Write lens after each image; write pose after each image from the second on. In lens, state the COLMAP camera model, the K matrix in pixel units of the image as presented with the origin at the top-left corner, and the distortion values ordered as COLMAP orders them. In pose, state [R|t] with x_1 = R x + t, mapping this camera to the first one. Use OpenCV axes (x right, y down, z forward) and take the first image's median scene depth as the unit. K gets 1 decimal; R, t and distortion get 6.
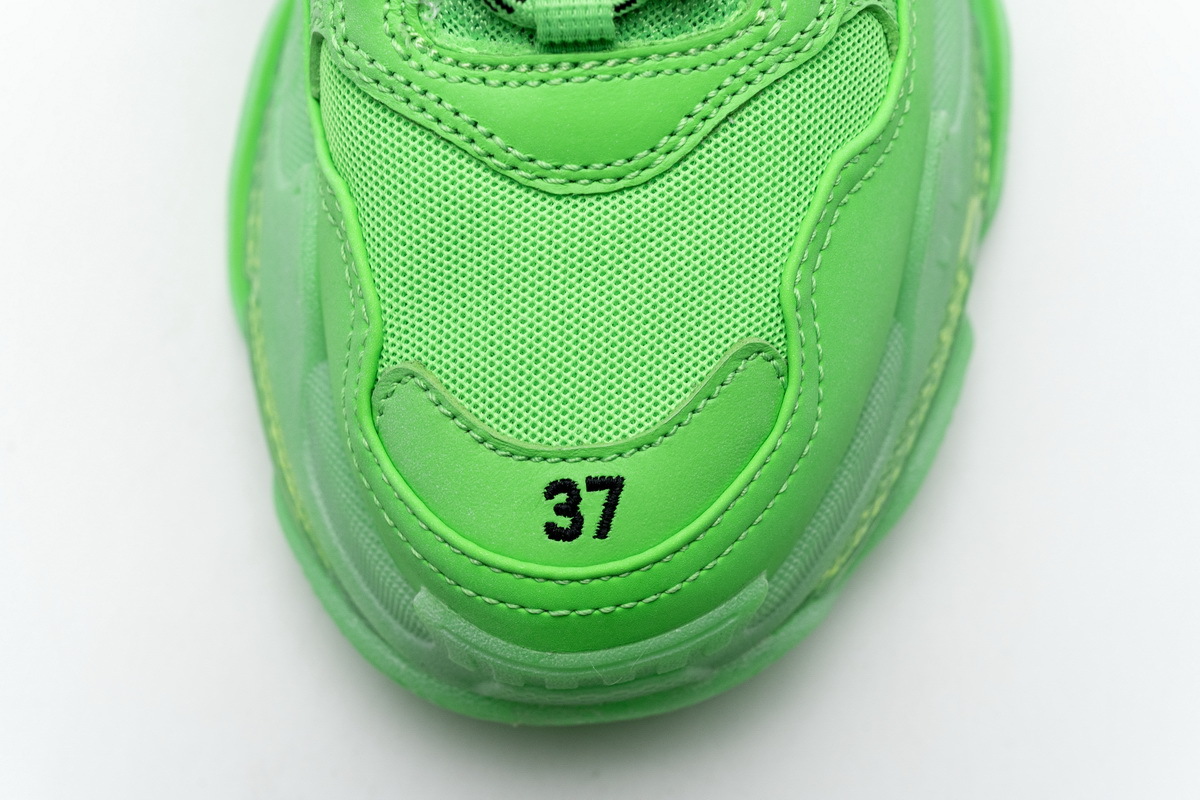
lens RADIAL K [[2423.4, 0, 600.3], [0, 2423.4, 400.2], [0, 0, 1]] dist [0.068504, 0.000000]
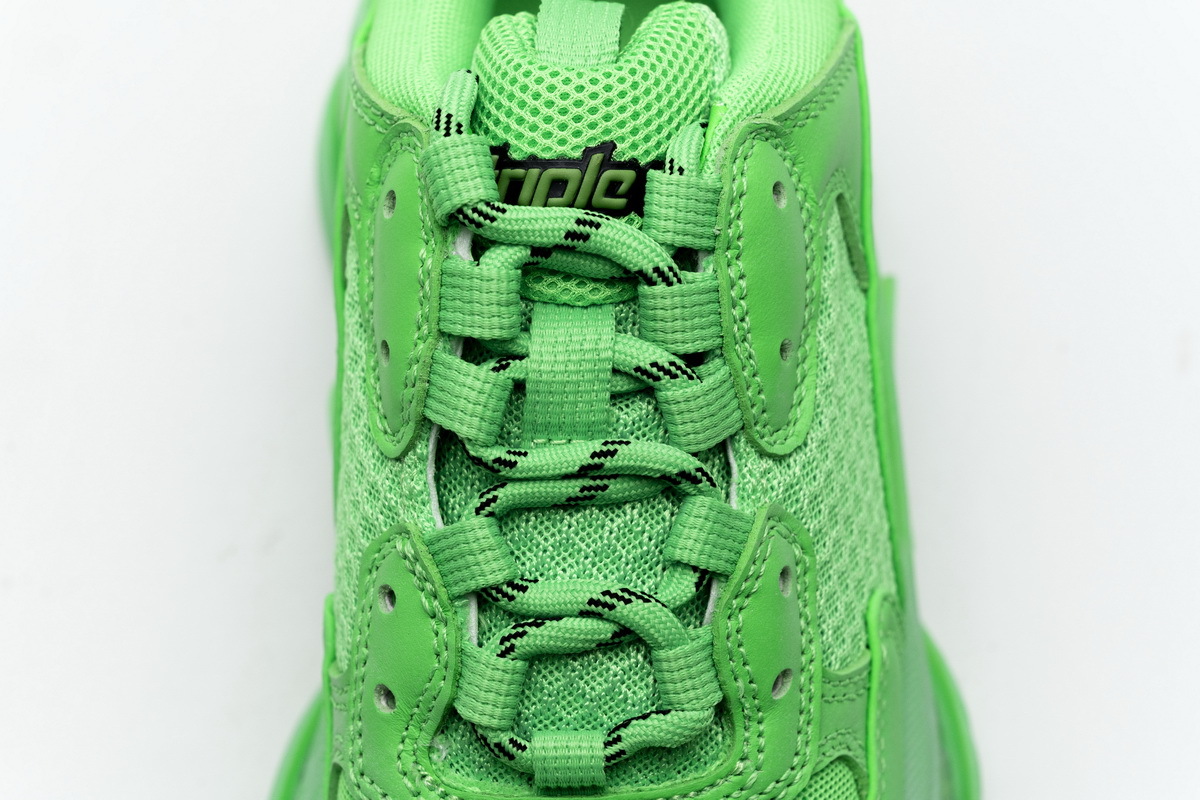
lens RADIAL K [[2423.4, 0, 600.4], [0, 2423.4, 399.5], [0, 0, 1]] dist [0.068504, 0.000000]
pose [[0.999383, 0.030399, -0.017622, 0.017494], [-0.033750, 0.969992, -0.240784, -0.052532], [0.009774, 0.241230, 0.970419, -0.108285]]
